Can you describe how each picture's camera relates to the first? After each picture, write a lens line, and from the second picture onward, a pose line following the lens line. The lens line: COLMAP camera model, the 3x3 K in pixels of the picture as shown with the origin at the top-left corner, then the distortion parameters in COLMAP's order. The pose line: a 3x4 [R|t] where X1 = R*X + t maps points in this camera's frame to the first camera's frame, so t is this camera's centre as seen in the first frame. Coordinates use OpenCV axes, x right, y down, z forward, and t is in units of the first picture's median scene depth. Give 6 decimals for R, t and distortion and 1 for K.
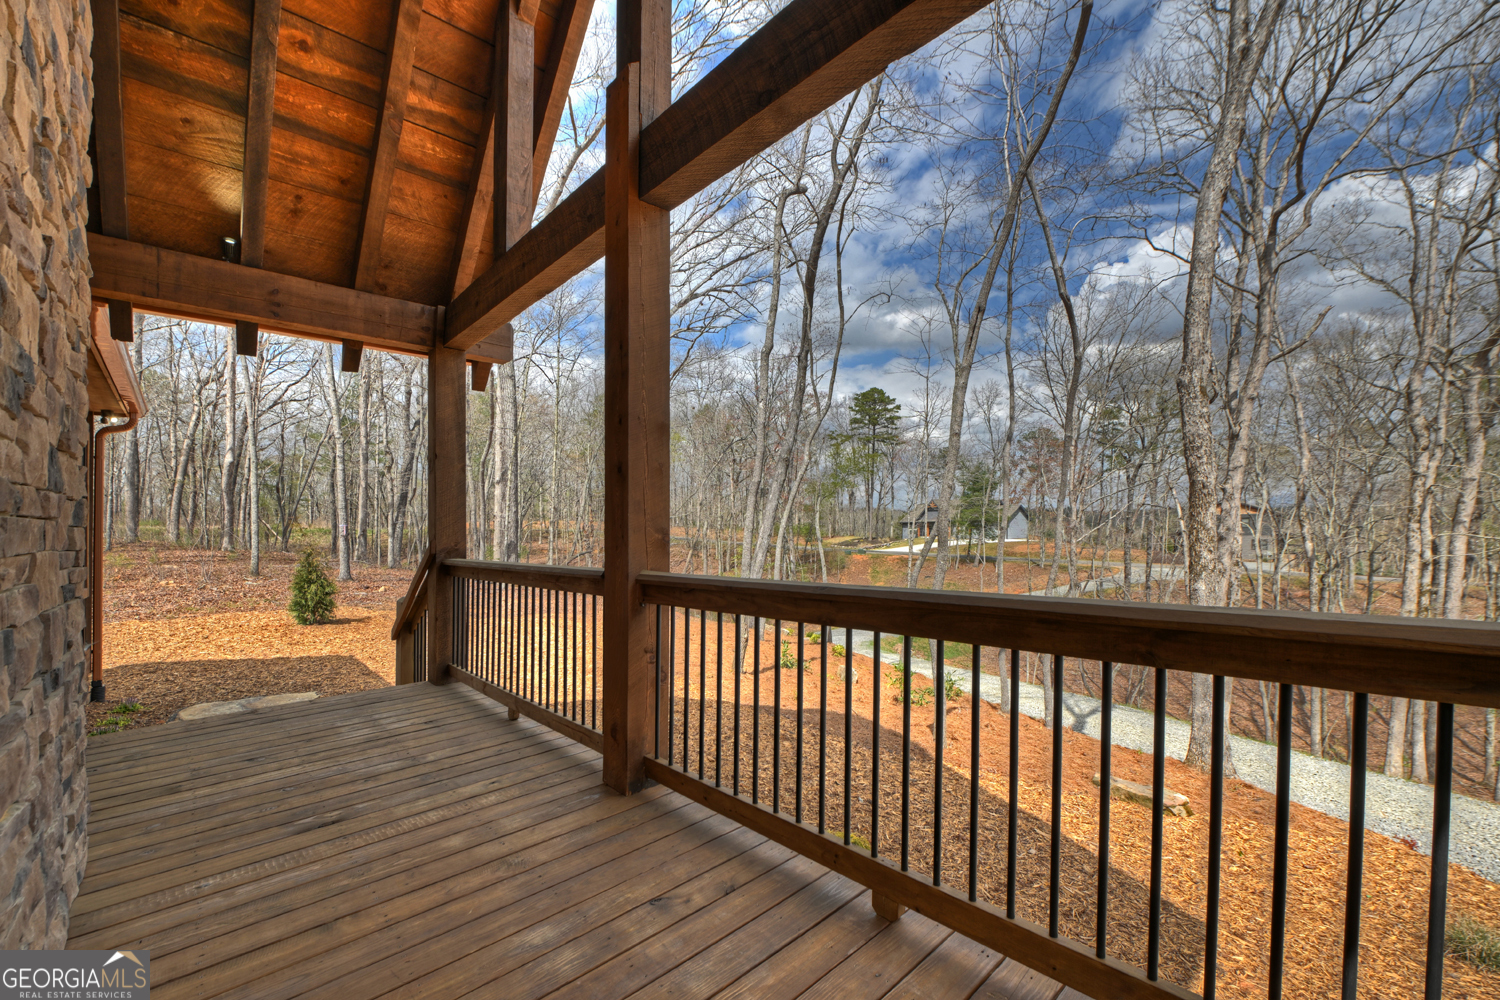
lens RADIAL K [[584.6, 0, 788.1], [0, 584.6, 526.6], [0, 0, 1]] dist [-0.016950, -0.000039]
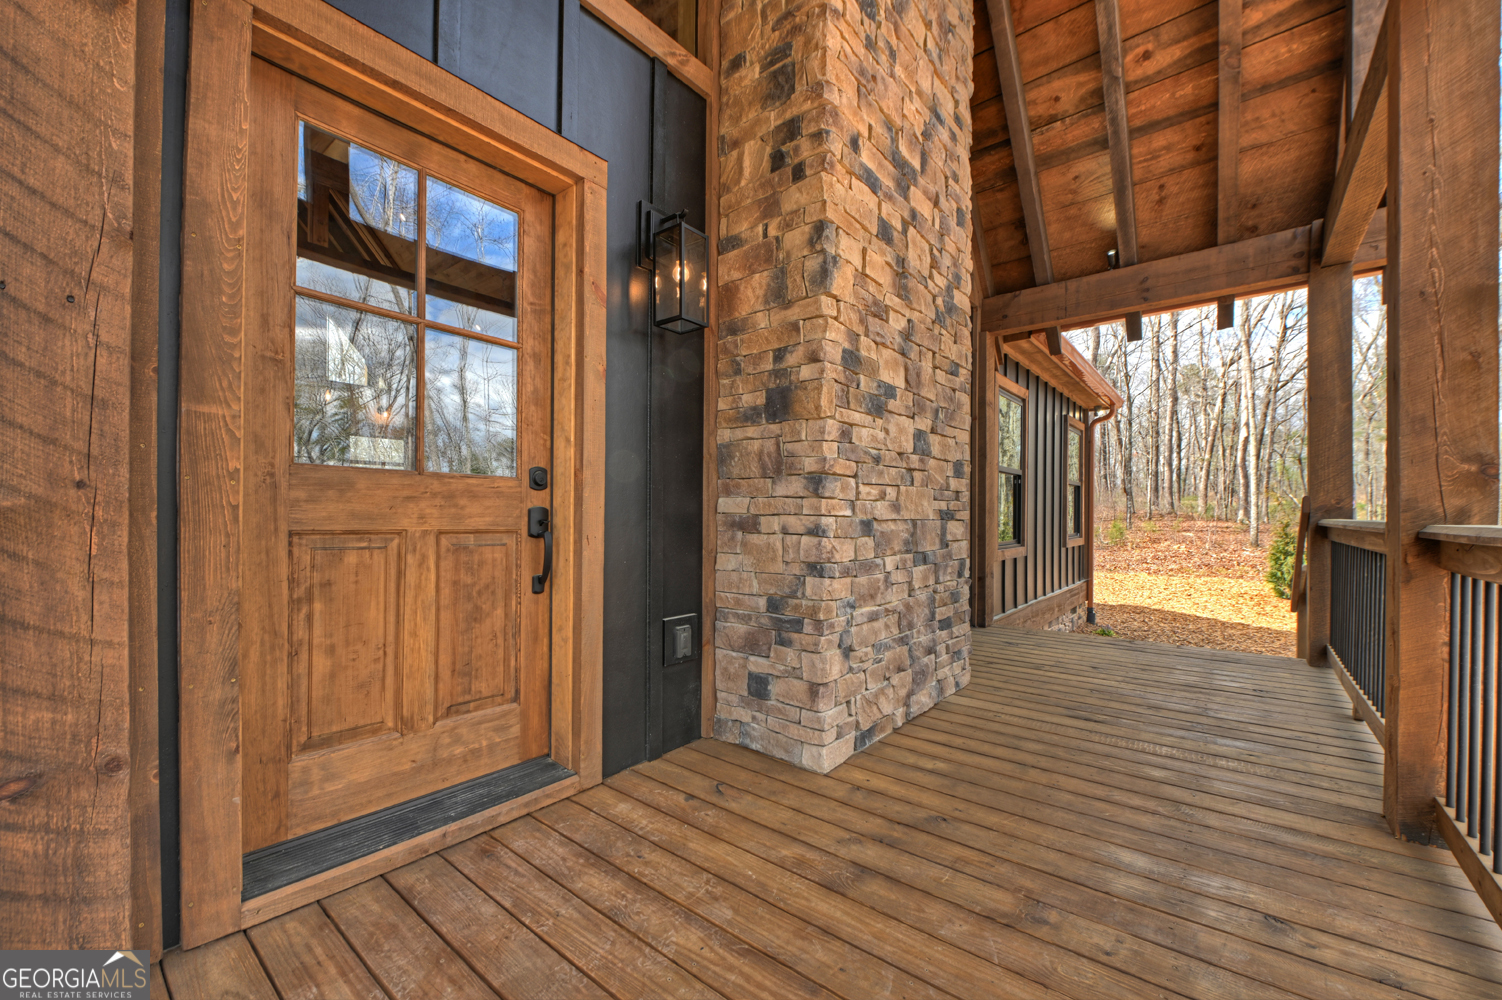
lens RADIAL K [[607.5, 0, 751.0], [0, 607.5, 500.0], [0, 0, 1]] dist [0.000174, -0.010113]
pose [[0.101745, -0.006795, -0.994787, 0.225155], [0.004891, 0.999968, -0.006330, 0.034098], [0.994798, -0.004221, 0.101775, 0.093533]]
